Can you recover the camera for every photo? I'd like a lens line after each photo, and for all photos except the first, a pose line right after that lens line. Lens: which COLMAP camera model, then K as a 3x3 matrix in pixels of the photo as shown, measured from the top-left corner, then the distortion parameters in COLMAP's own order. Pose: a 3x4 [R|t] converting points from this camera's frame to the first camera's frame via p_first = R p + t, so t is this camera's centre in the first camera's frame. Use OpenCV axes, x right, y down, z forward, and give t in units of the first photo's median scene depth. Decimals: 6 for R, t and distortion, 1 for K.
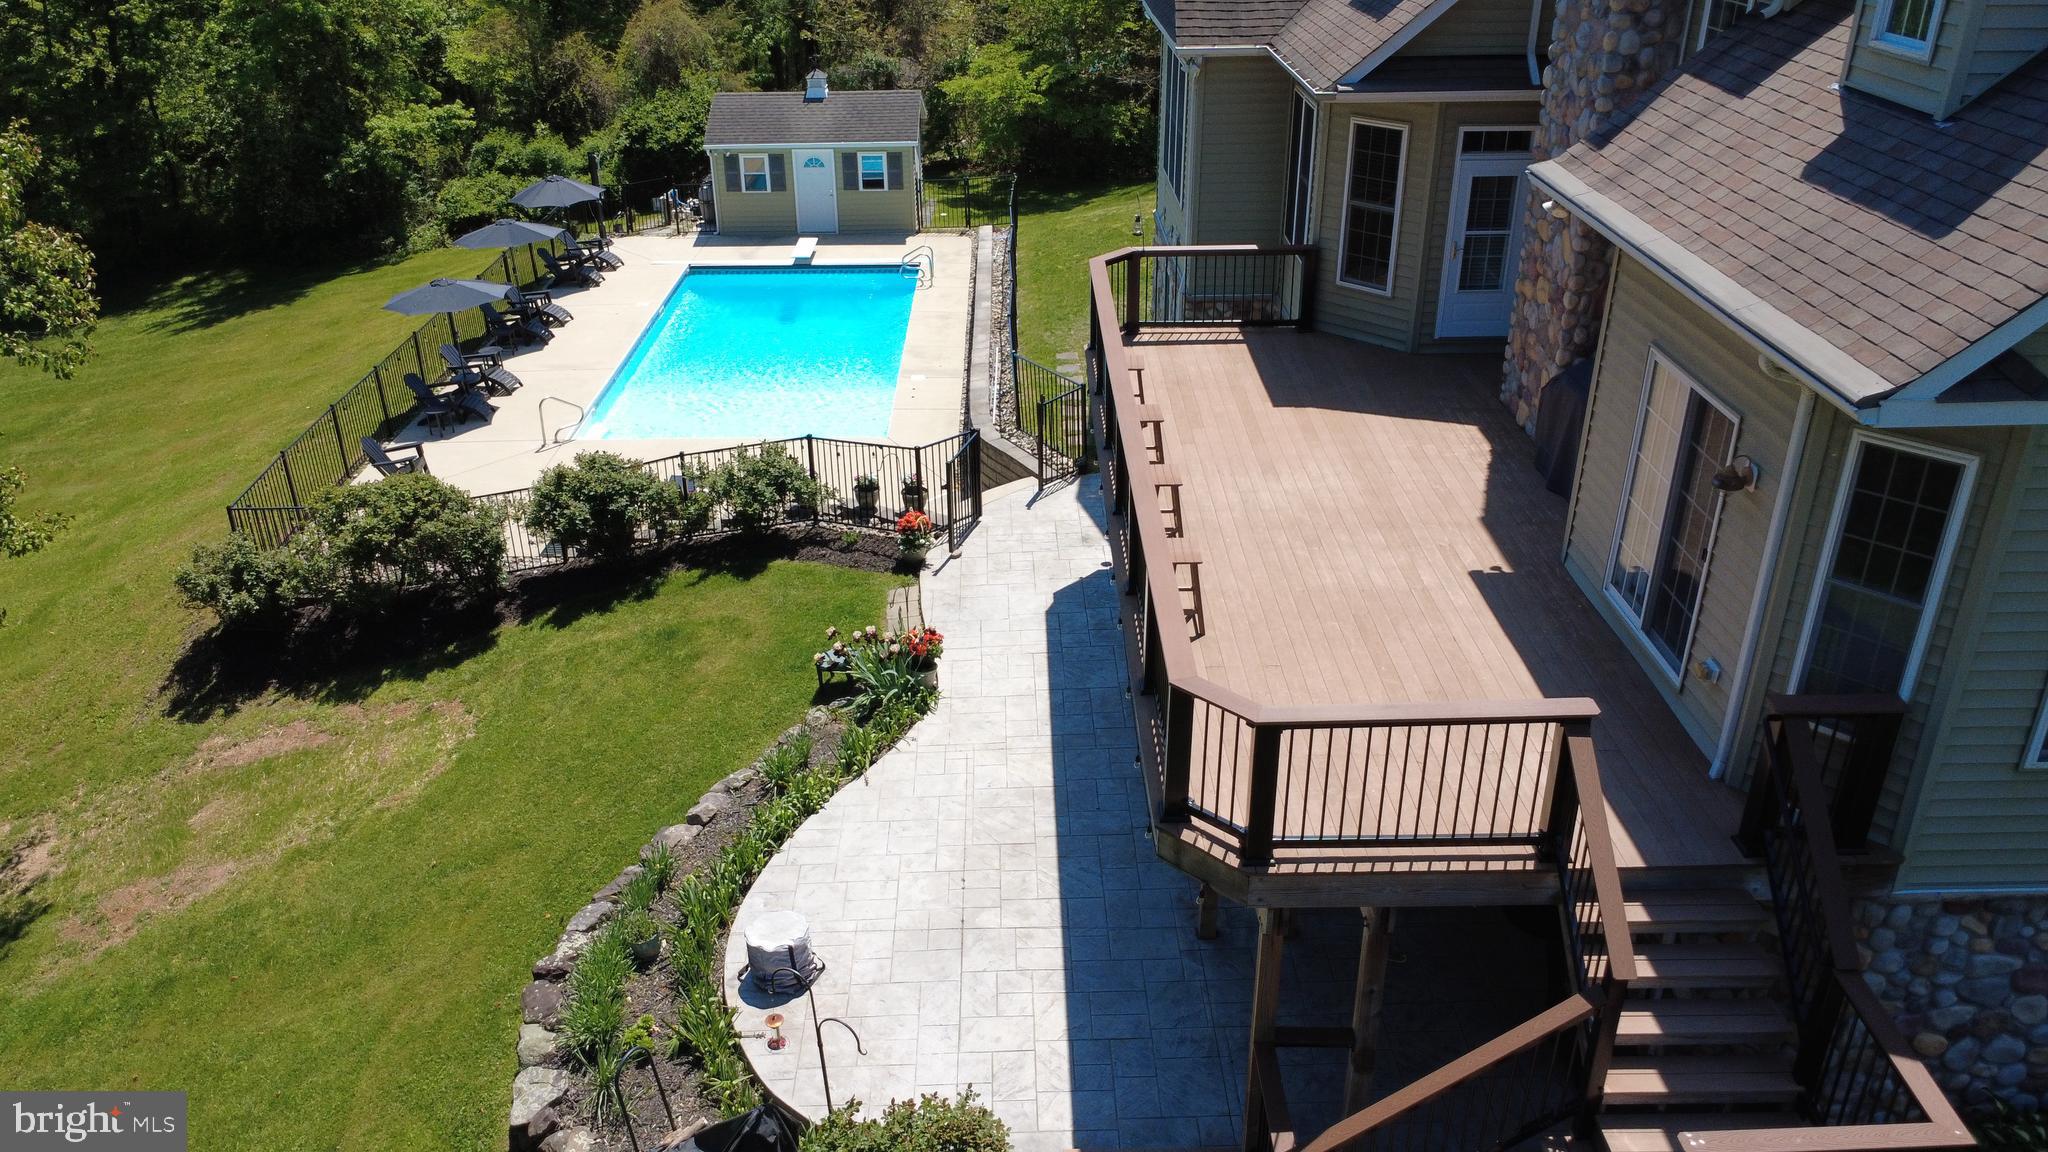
lens RADIAL K [[1499.5, 0, 1032.1], [0, 1499.5, 575.5], [0, 0, 1]] dist [-0.005932, -0.002872]
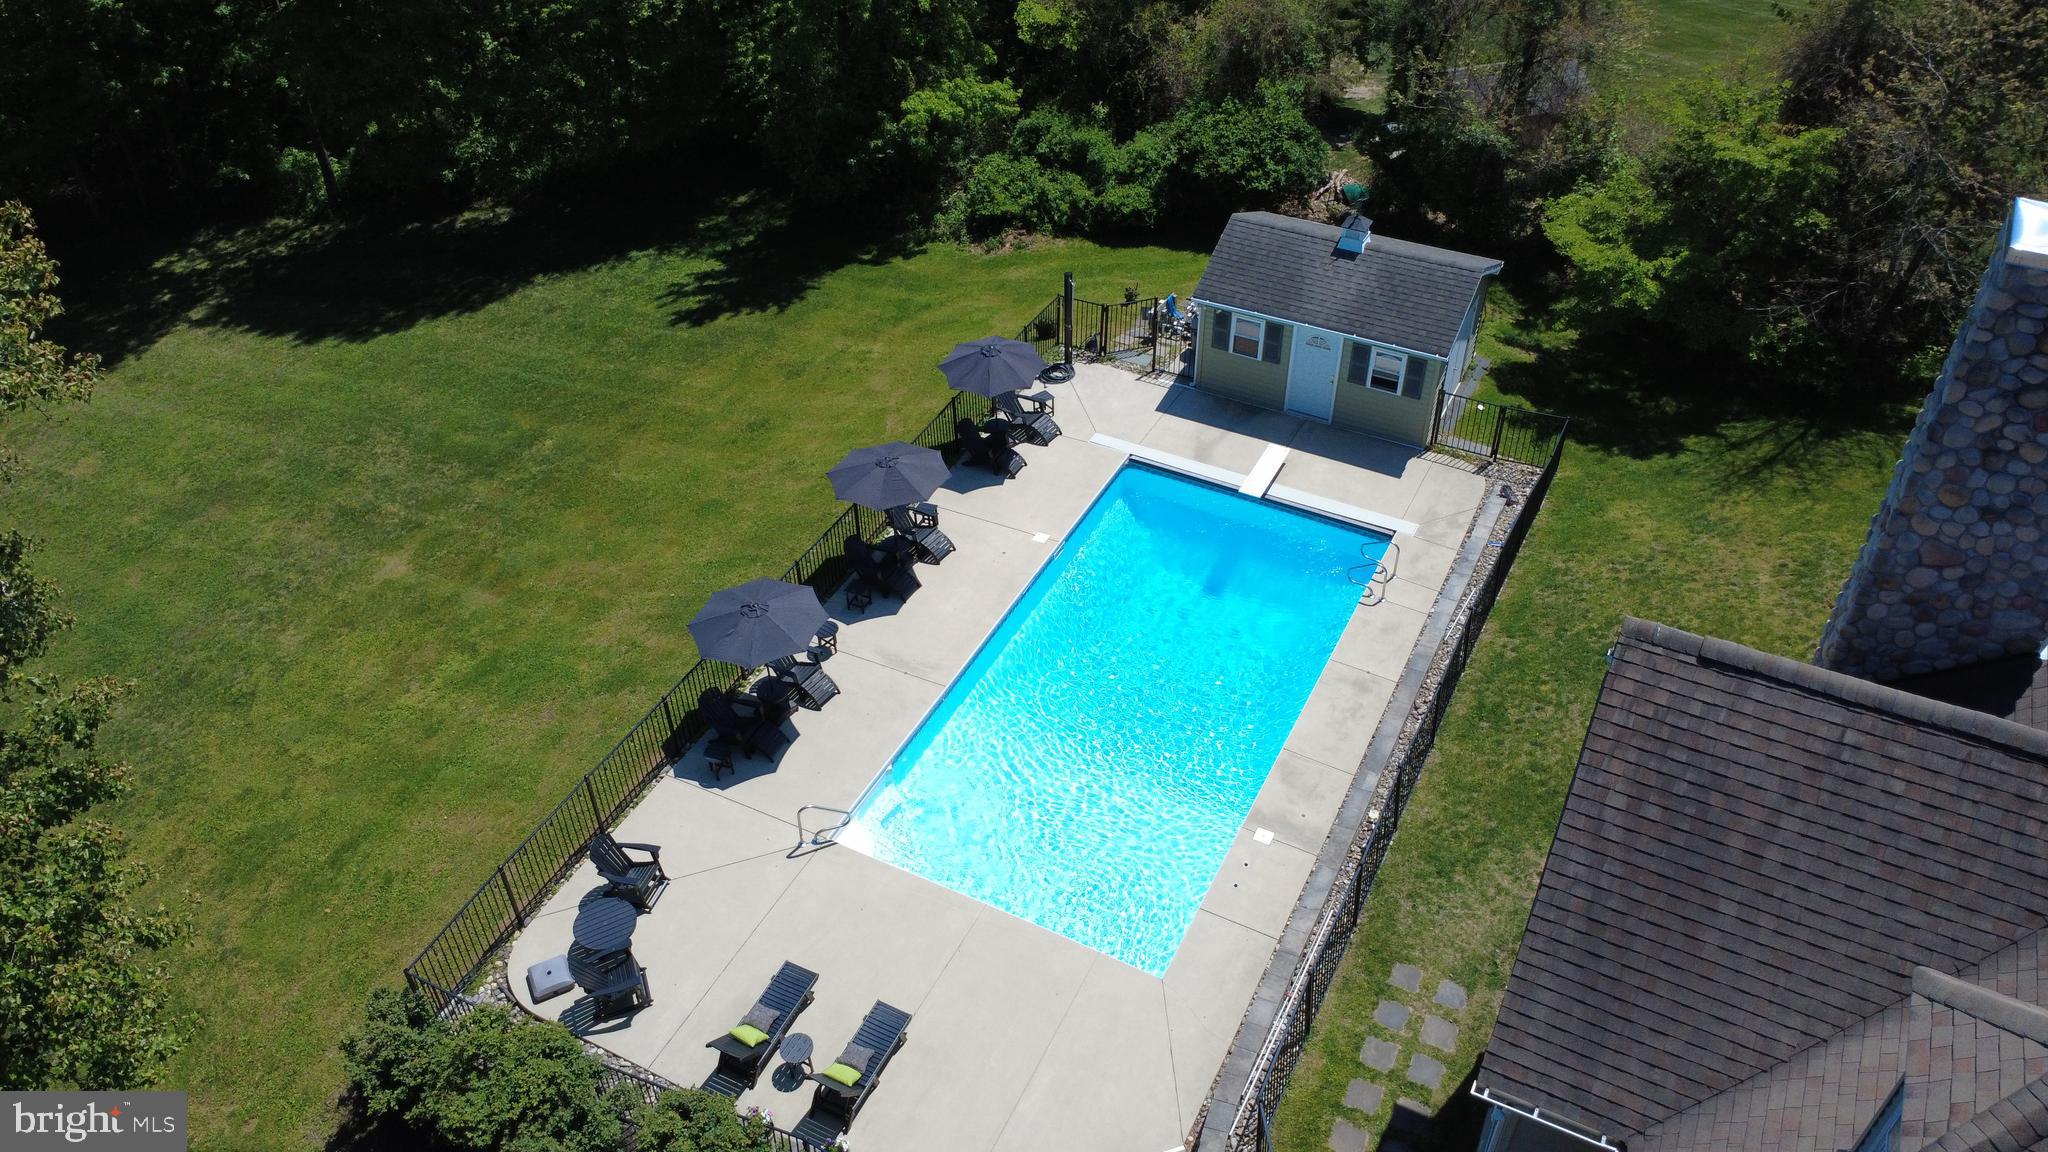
lens RADIAL K [[1541.4, 0, 1024.0], [0, 1541.4, 576.0], [0, 0, 1]] dist [-0.007537, -0.003953]
pose [[0.883961, 0.295403, -0.362422, 0.043701], [-0.209456, 0.943193, 0.257907, -0.288730], [0.418020, -0.152068, 0.895620, 0.150403]]
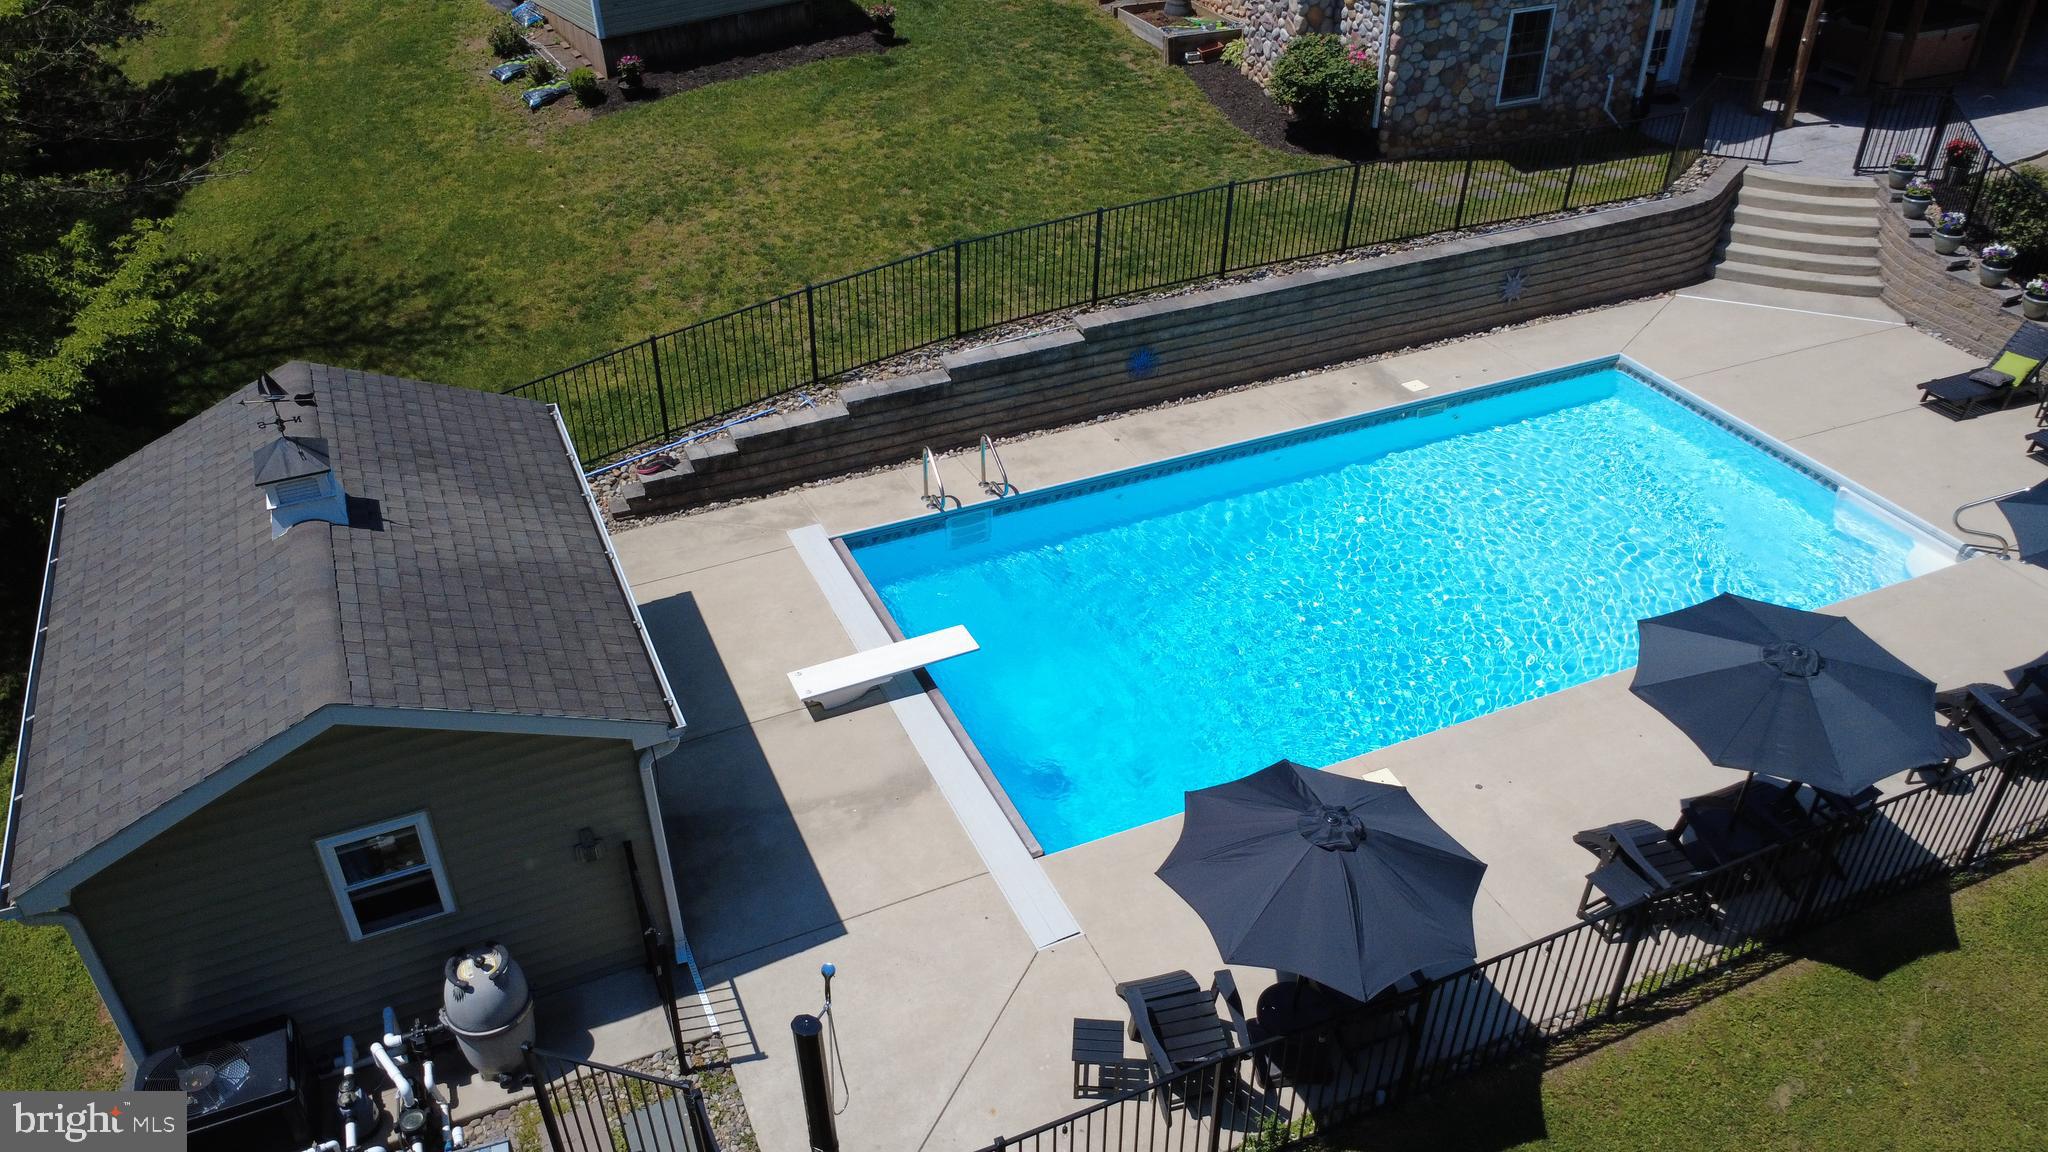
lens RADIAL K [[1499.5, 0, 1032.1], [0, 1499.5, 575.5], [0, 0, 1]] dist [-0.005932, -0.002872]
pose [[-0.403070, -0.506851, 0.761995, -0.381553], [0.423226, 0.635007, 0.646256, -0.387706], [-0.811427, 0.582982, -0.041440, 0.804861]]
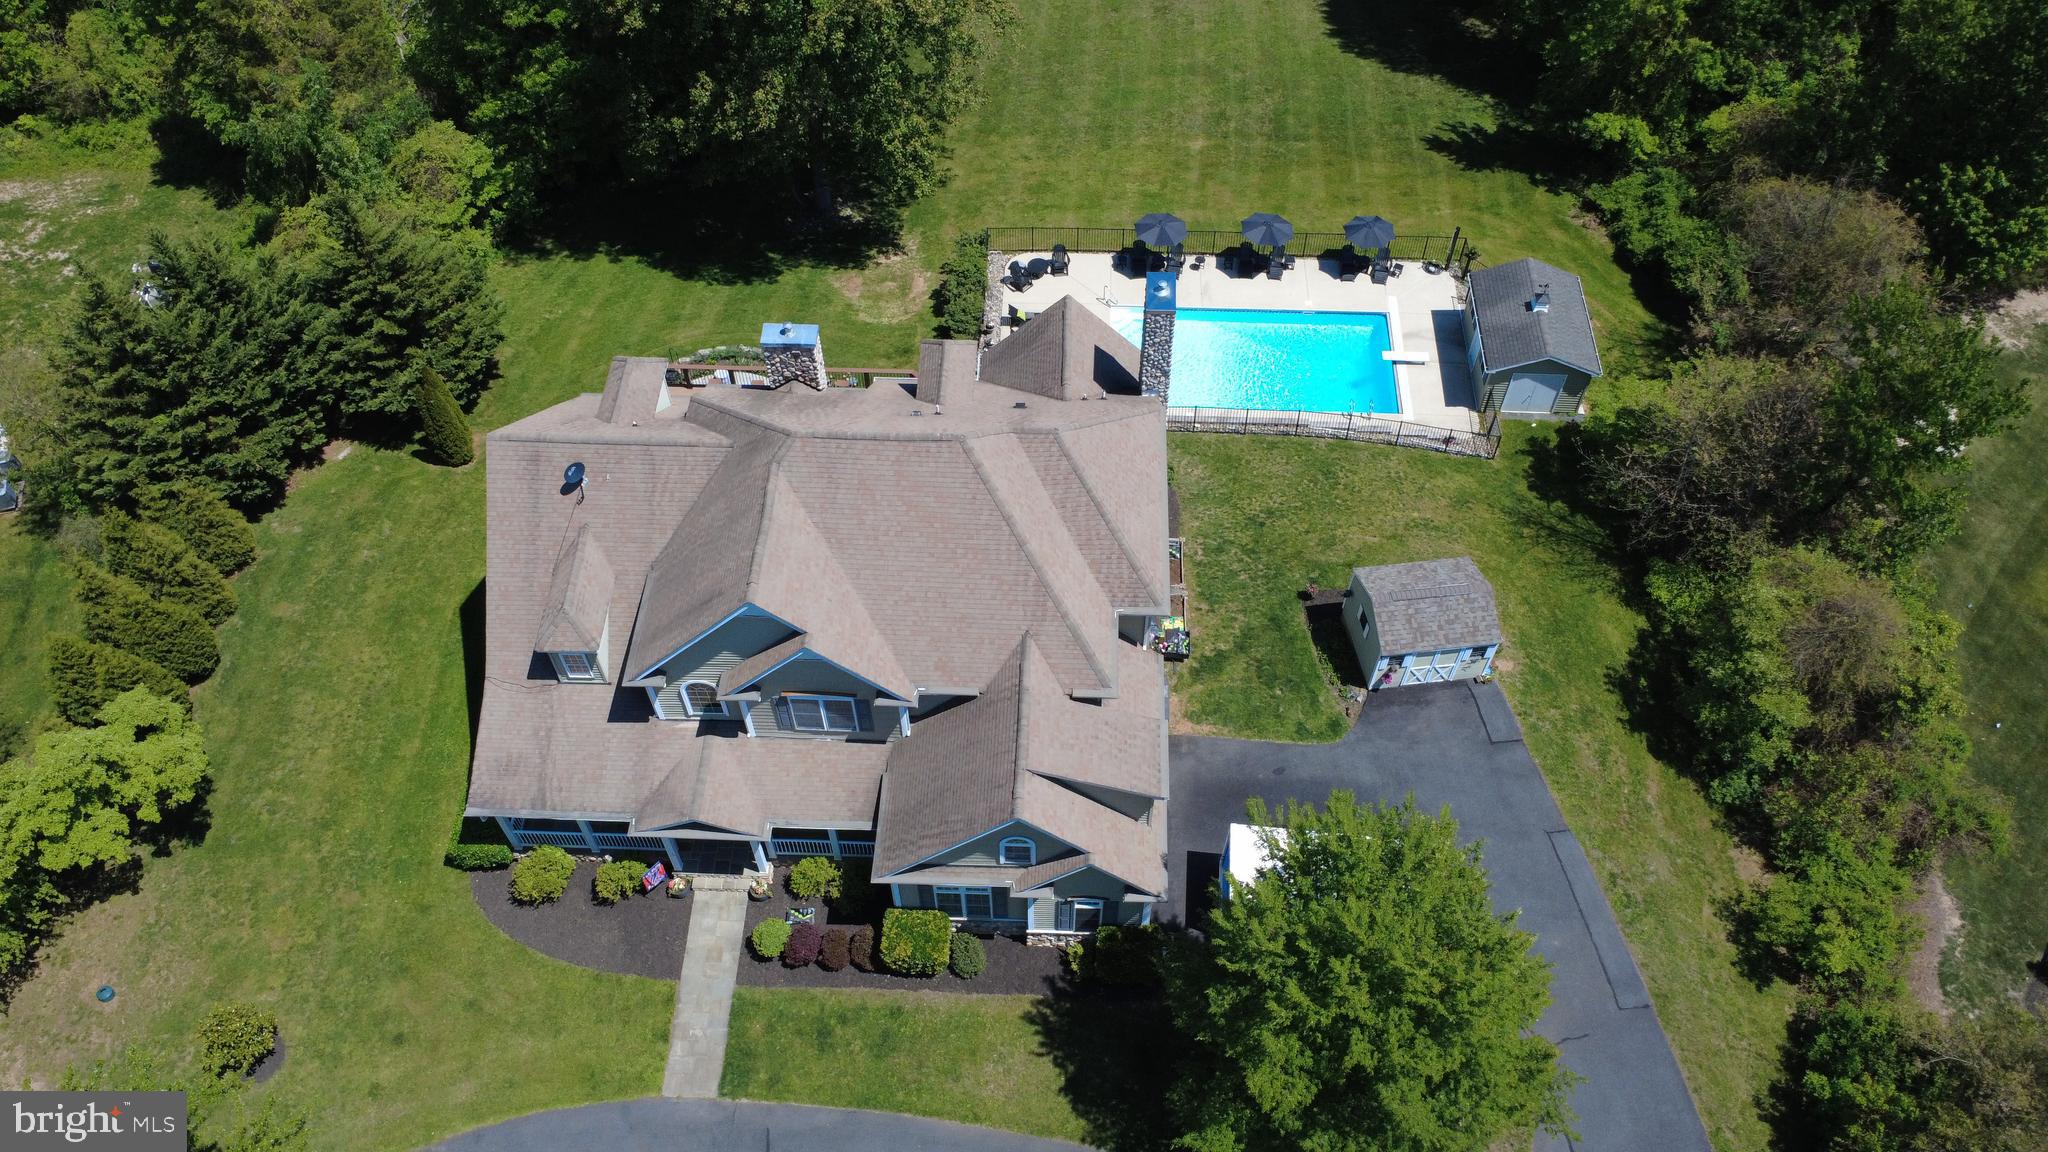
lens RADIAL K [[1541.4, 0, 1024.0], [0, 1541.4, 576.0], [0, 0, 1]] dist [-0.007537, -0.003953]
pose [[-0.056665, 0.805265, -0.590201, 0.875845], [-0.455807, 0.505083, 0.732892, -0.940678], [0.888273, 0.310547, 0.338425, 0.111459]]
